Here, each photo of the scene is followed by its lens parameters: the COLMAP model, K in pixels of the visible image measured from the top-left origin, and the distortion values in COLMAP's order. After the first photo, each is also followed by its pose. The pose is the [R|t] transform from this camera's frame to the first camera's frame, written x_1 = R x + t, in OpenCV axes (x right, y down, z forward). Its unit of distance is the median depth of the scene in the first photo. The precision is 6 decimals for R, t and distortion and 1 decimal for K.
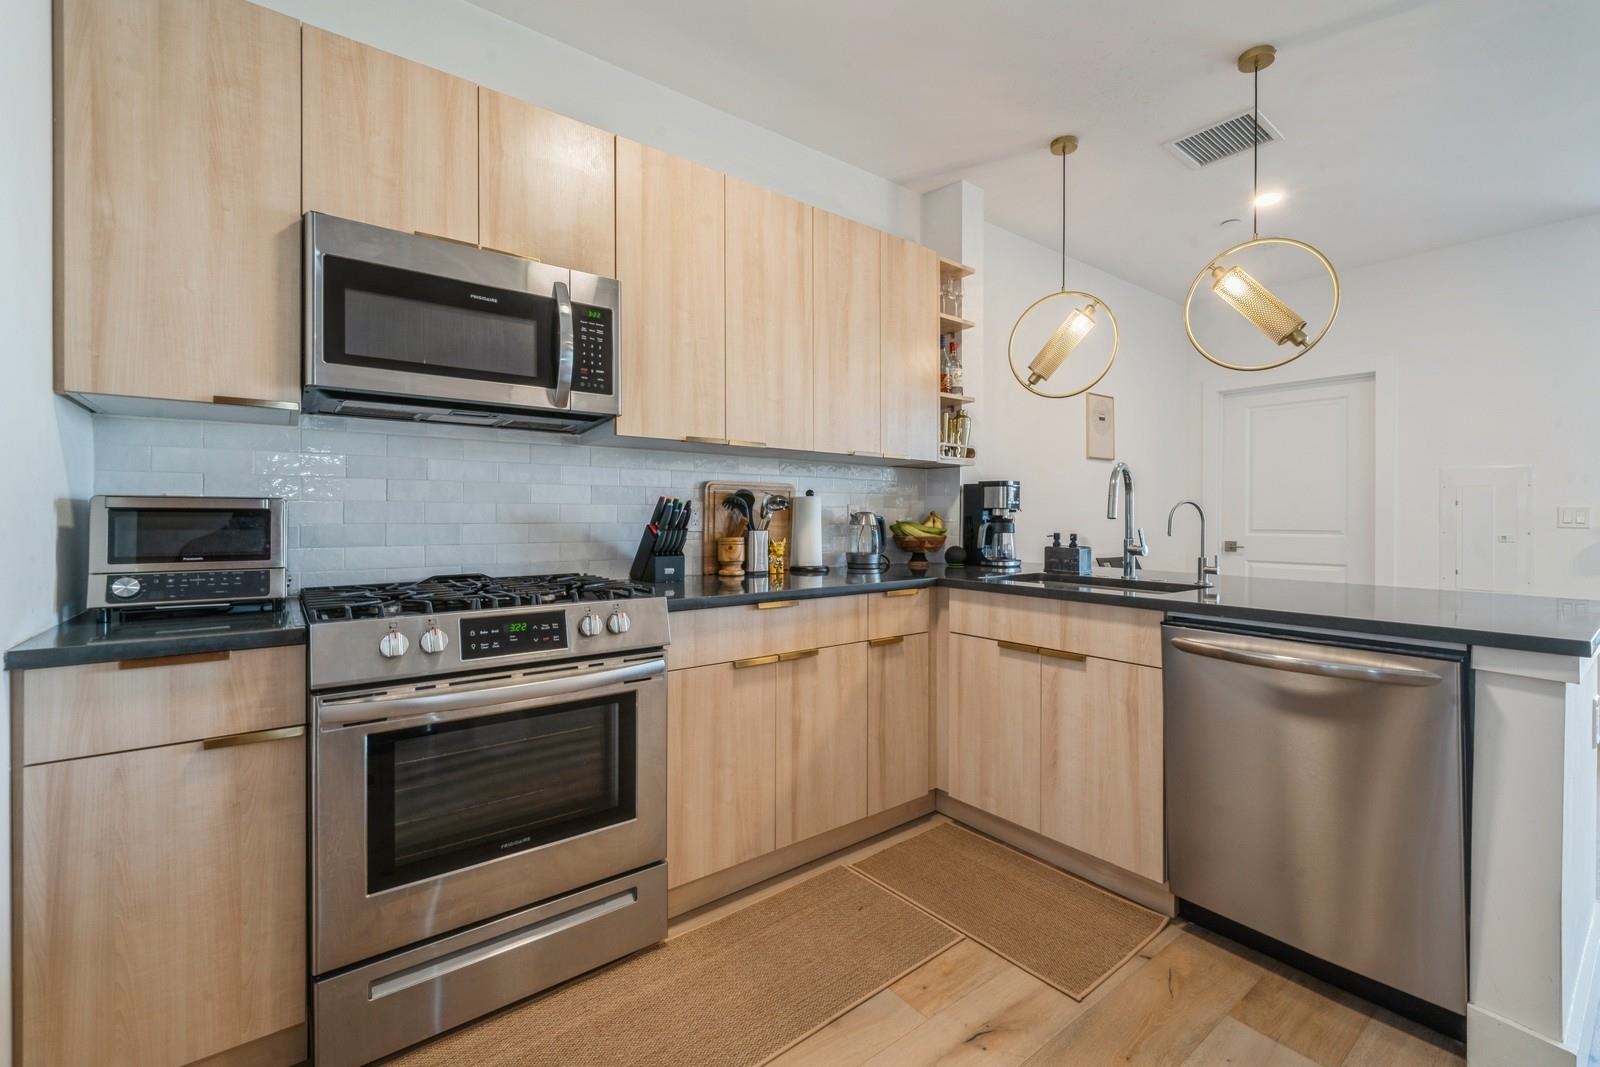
lens RADIAL K [[694.5, 0, 808.7], [0, 694.5, 517.8], [0, 0, 1]] dist [-0.000850, 0.000027]
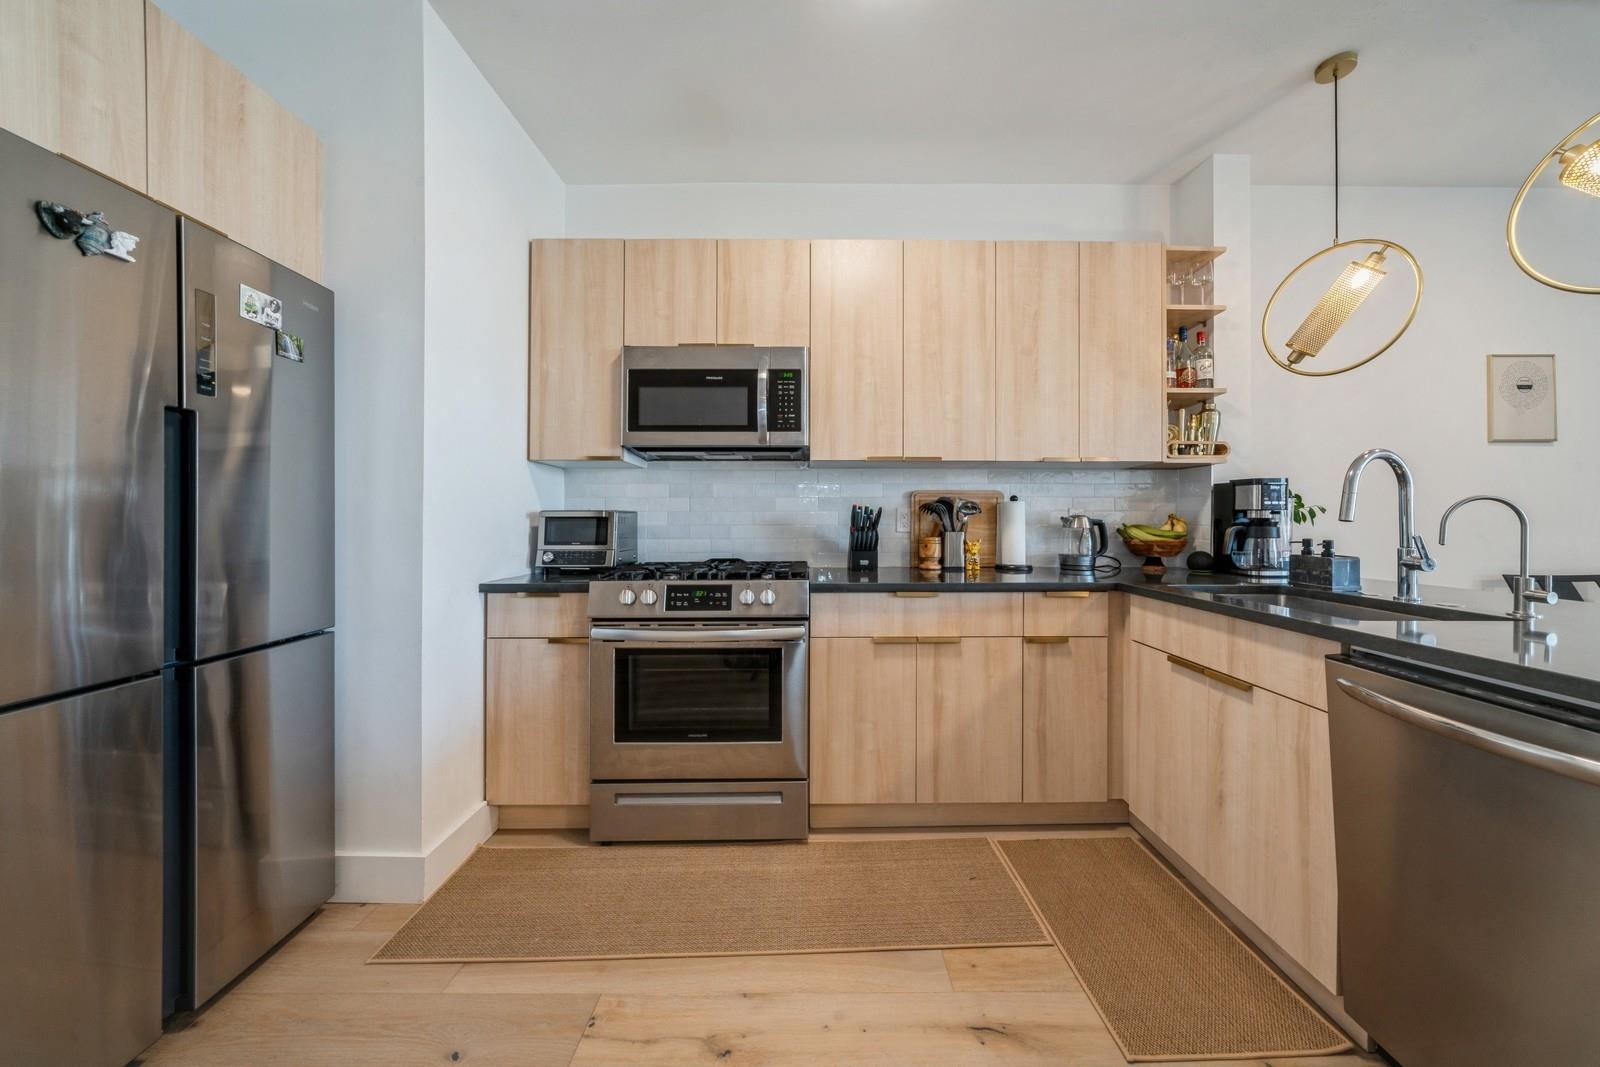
lens RADIAL K [[560.9, 0, 818.3], [0, 560.9, 518.6], [0, 0, 1]] dist [-0.003065, -0.000051]
pose [[0.788025, -0.003817, -0.615631, 0.387197], [0.001397, 0.999989, -0.004411, -0.000236], [0.615642, 0.002616, 0.788022, 0.138443]]
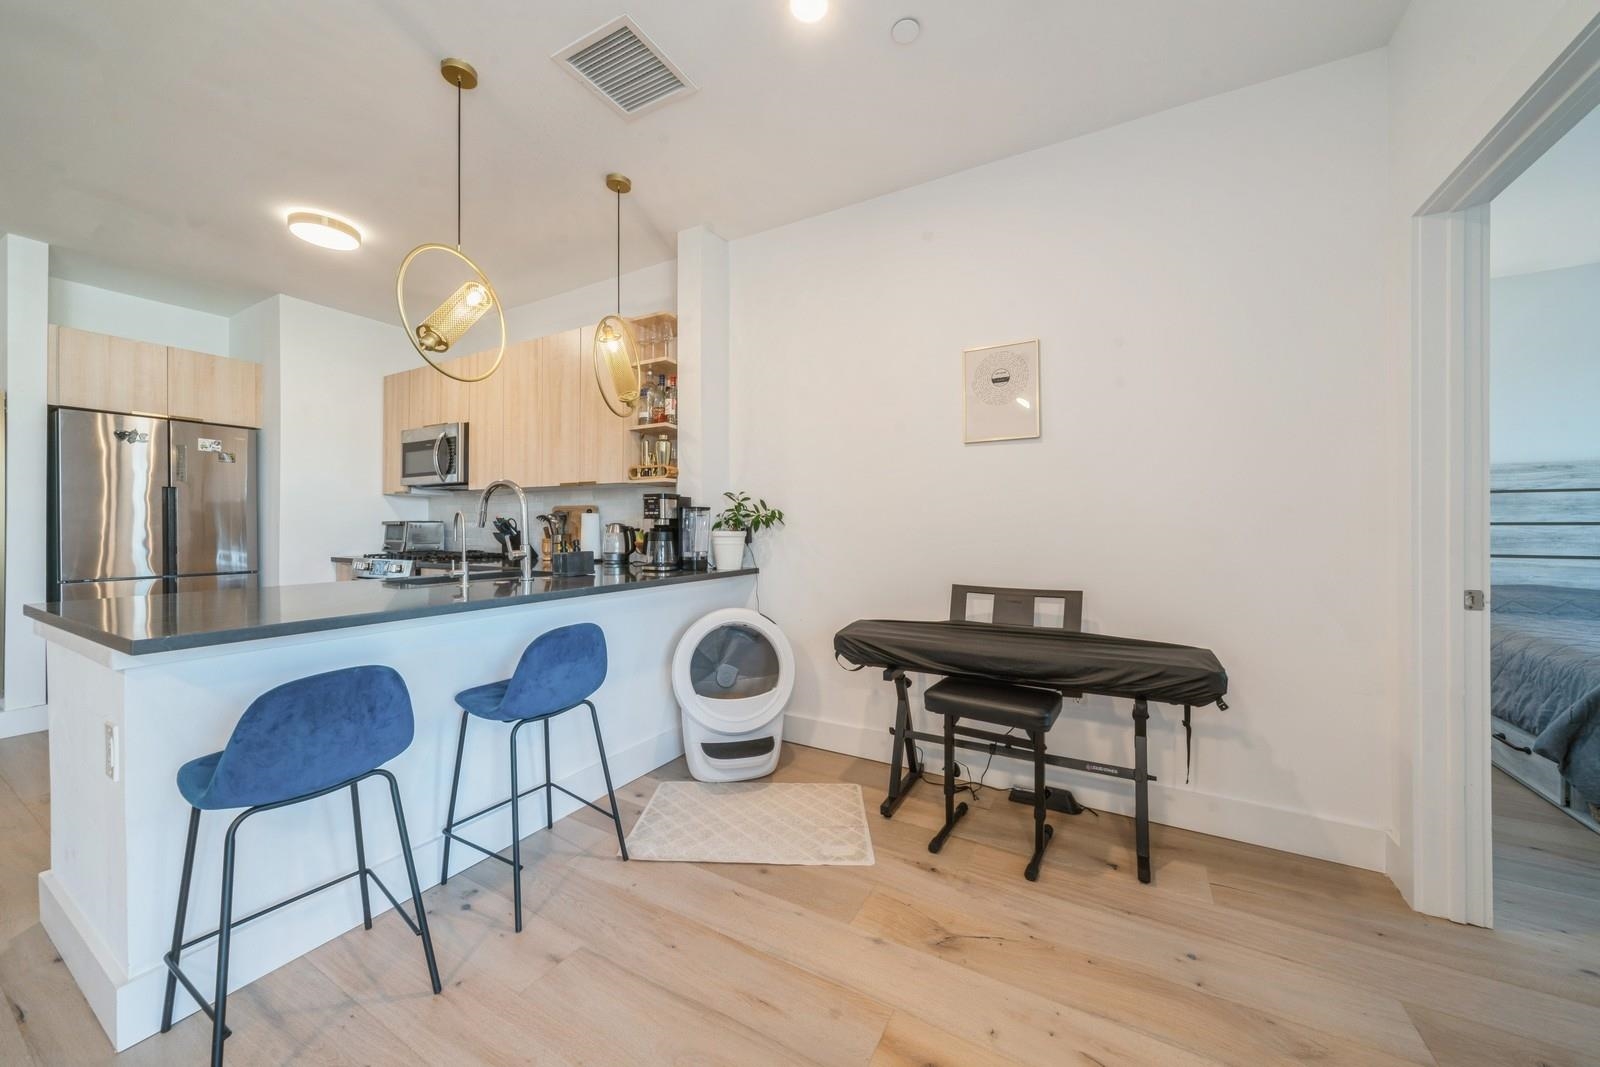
lens RADIAL K [[571.6, 0, 804.3], [0, 571.6, 526.1], [0, 0, 1]] dist [-0.000276, -0.000107]
pose [[0.376898, -0.003228, -0.926249, 1.714086], [-0.000404, 0.999993, -0.003649, 0.002126], [0.926255, 0.001749, 0.376894, 1.228094]]
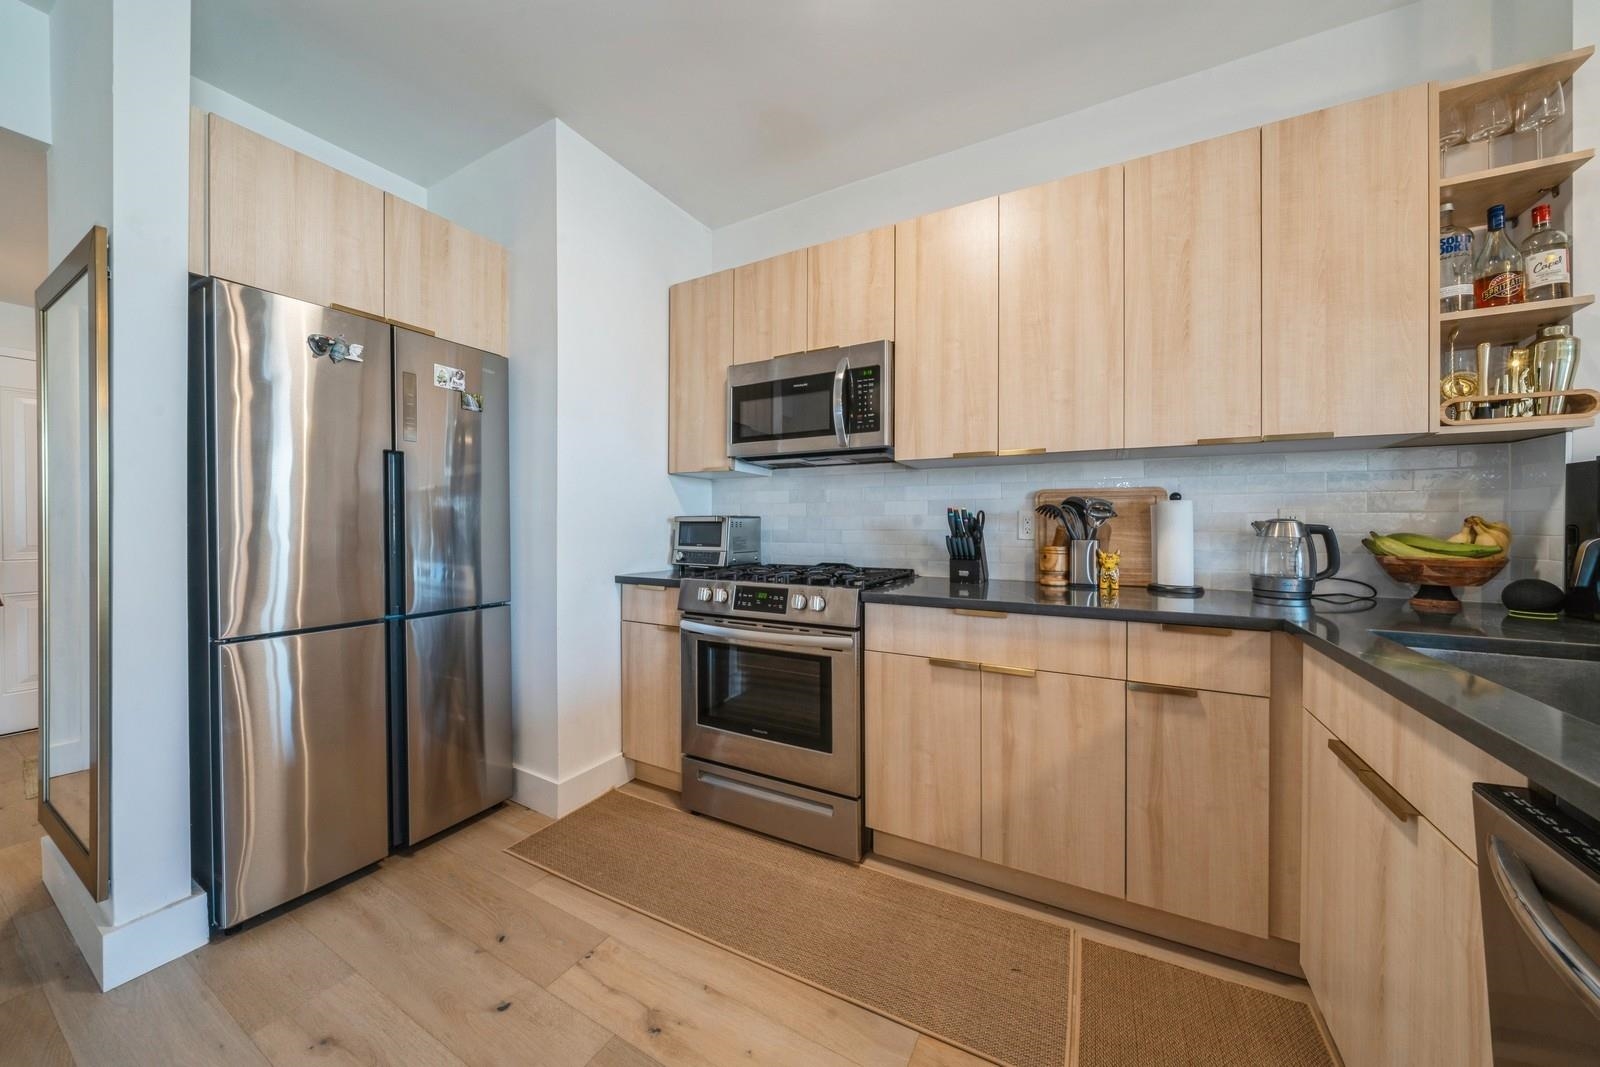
lens RADIAL K [[555.8, 0, 804.1], [0, 555.8, 523.7], [0, 0, 1]] dist [-0.006413, -0.000007]
pose [[0.381613, -0.002064, -0.924320, 0.562865], [-0.001265, 0.999995, -0.002755, -0.001377], [0.924321, 0.002220, 0.381609, 0.436458]]
